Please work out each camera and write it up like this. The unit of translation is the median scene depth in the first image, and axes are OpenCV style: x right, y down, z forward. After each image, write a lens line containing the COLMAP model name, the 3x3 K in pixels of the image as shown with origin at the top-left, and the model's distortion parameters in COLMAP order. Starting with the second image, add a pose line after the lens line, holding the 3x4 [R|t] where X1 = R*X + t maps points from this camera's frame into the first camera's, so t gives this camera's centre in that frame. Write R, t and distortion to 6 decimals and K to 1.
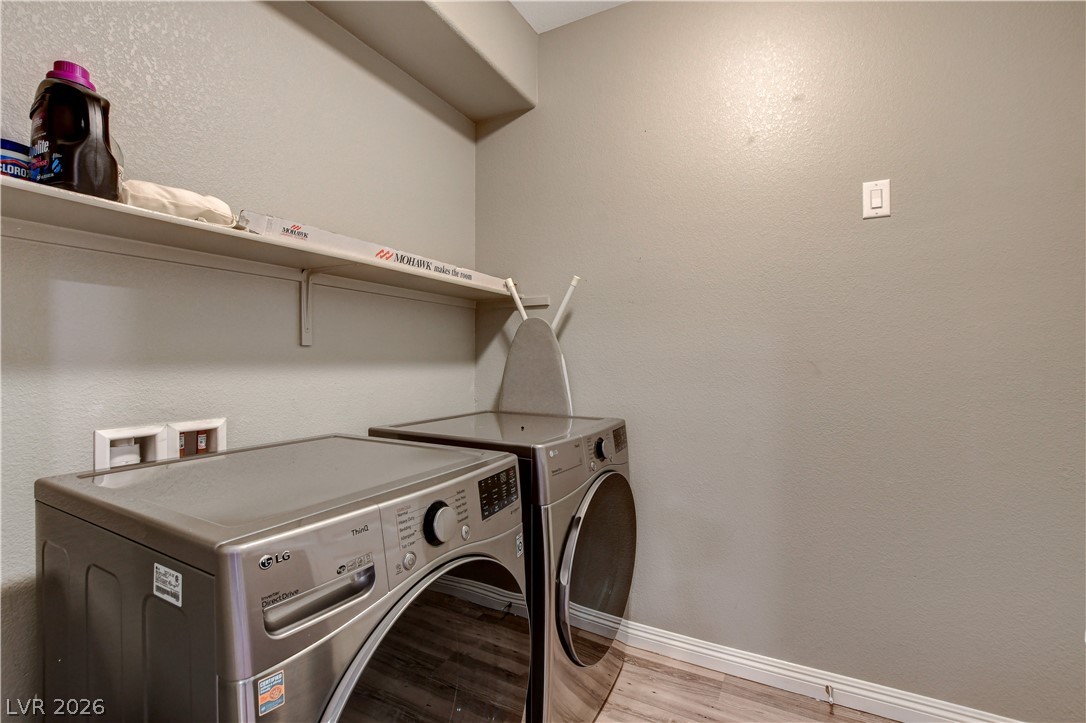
lens RADIAL K [[484.5, 0, 542.3], [0, 484.5, 360.1], [0, 0, 1]] dist [-0.010196, 0.000402]
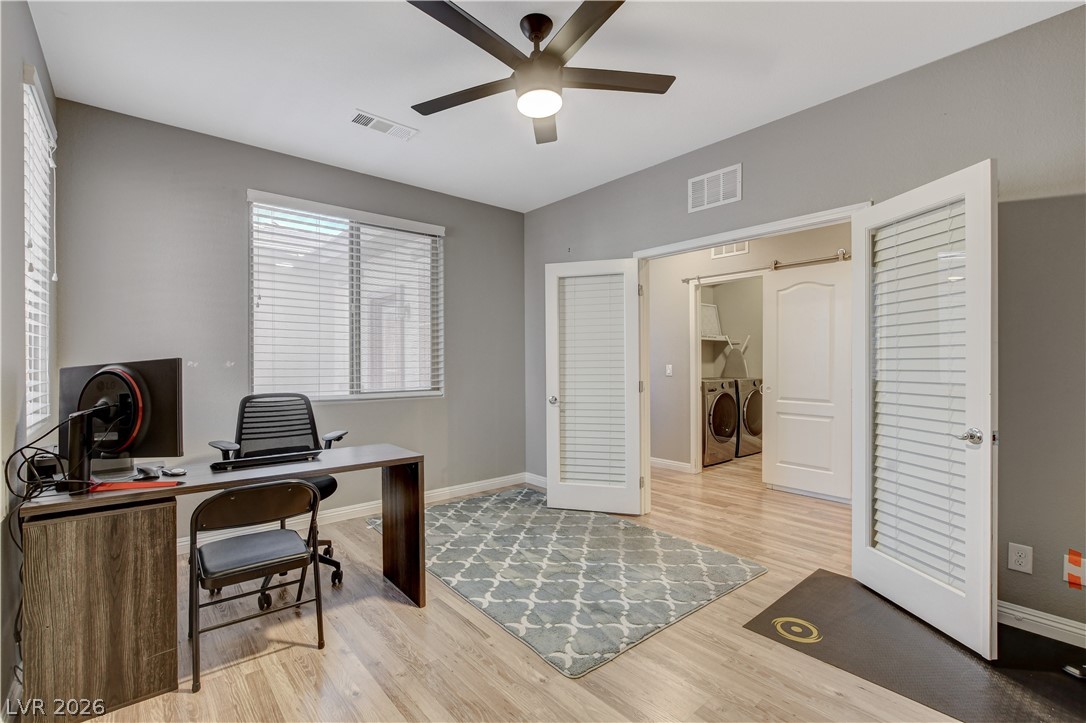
lens RADIAL K [[484.5, 0, 542.3], [0, 484.5, 363.7], [0, 0, 1]] dist [-0.010196, 0.000402]
pose [[0.934808, -0.001437, -0.355152, -0.075304], [0.000421, 0.999996, -0.002938, 0.025763], [0.355154, 0.002597, 0.934804, -2.503248]]
